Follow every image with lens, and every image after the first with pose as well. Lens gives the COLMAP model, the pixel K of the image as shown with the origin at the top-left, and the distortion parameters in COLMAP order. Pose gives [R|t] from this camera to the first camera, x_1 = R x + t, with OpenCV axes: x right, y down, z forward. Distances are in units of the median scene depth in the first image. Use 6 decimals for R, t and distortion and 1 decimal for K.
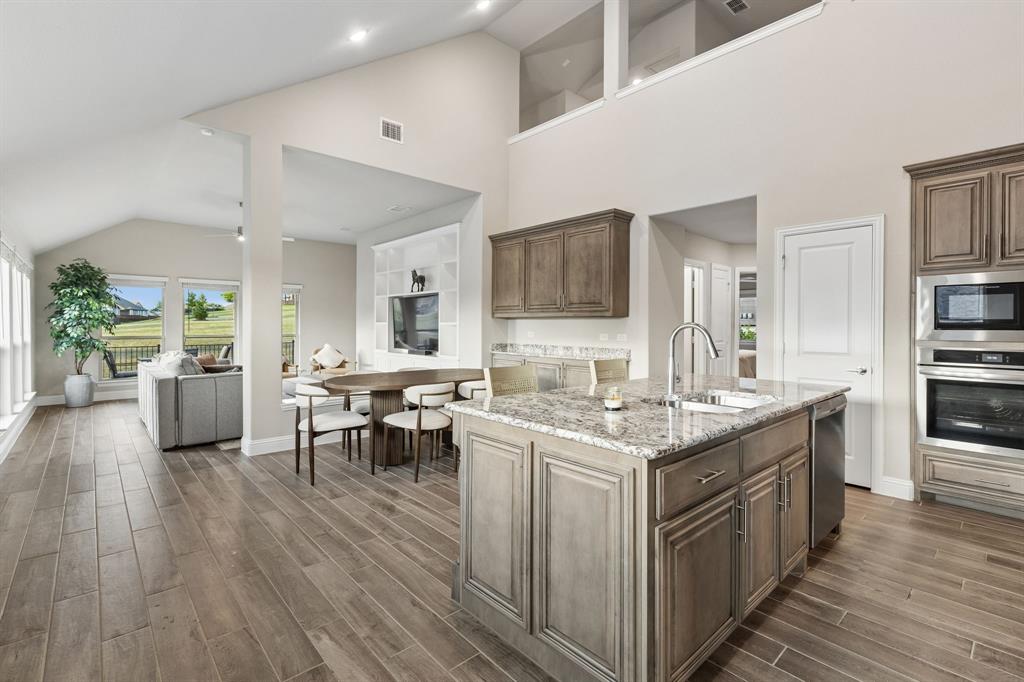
lens RADIAL K [[464.2, 0, 517.4], [0, 464.2, 324.9], [0, 0, 1]] dist [0.004387, 0.000575]
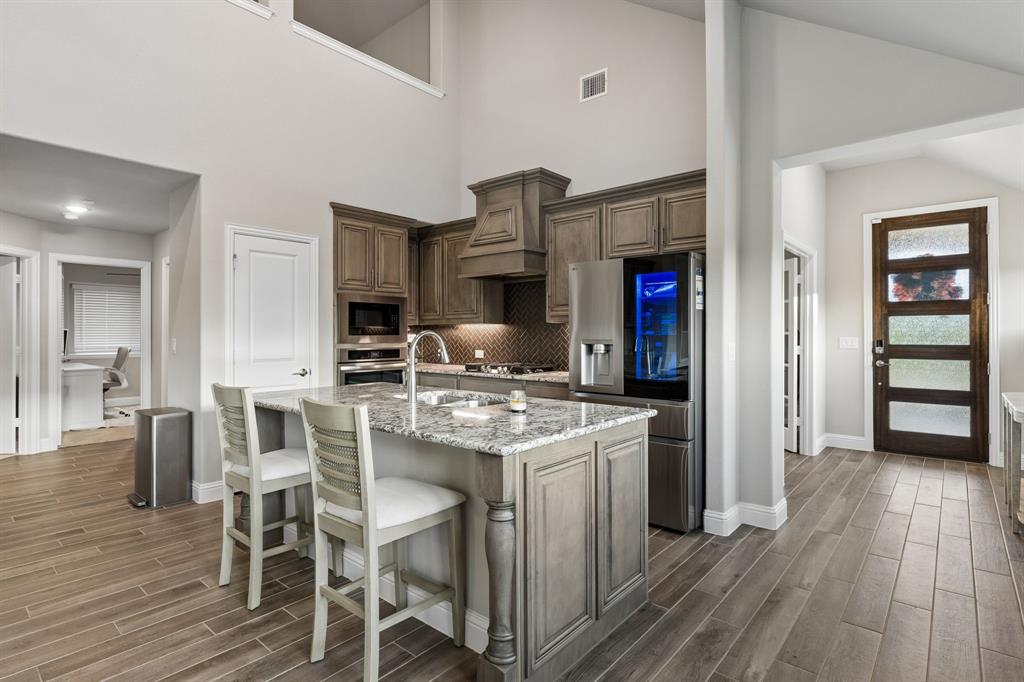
lens RADIAL K [[522.9, 0, 514.7], [0, 522.9, 333.4], [0, 0, 1]] dist [0.006250, 0.000538]
pose [[-0.132345, -0.004670, 0.991193, -0.615743], [-0.000284, 0.999989, 0.004673, -0.002236], [-0.991204, 0.000337, -0.132345, 0.727950]]
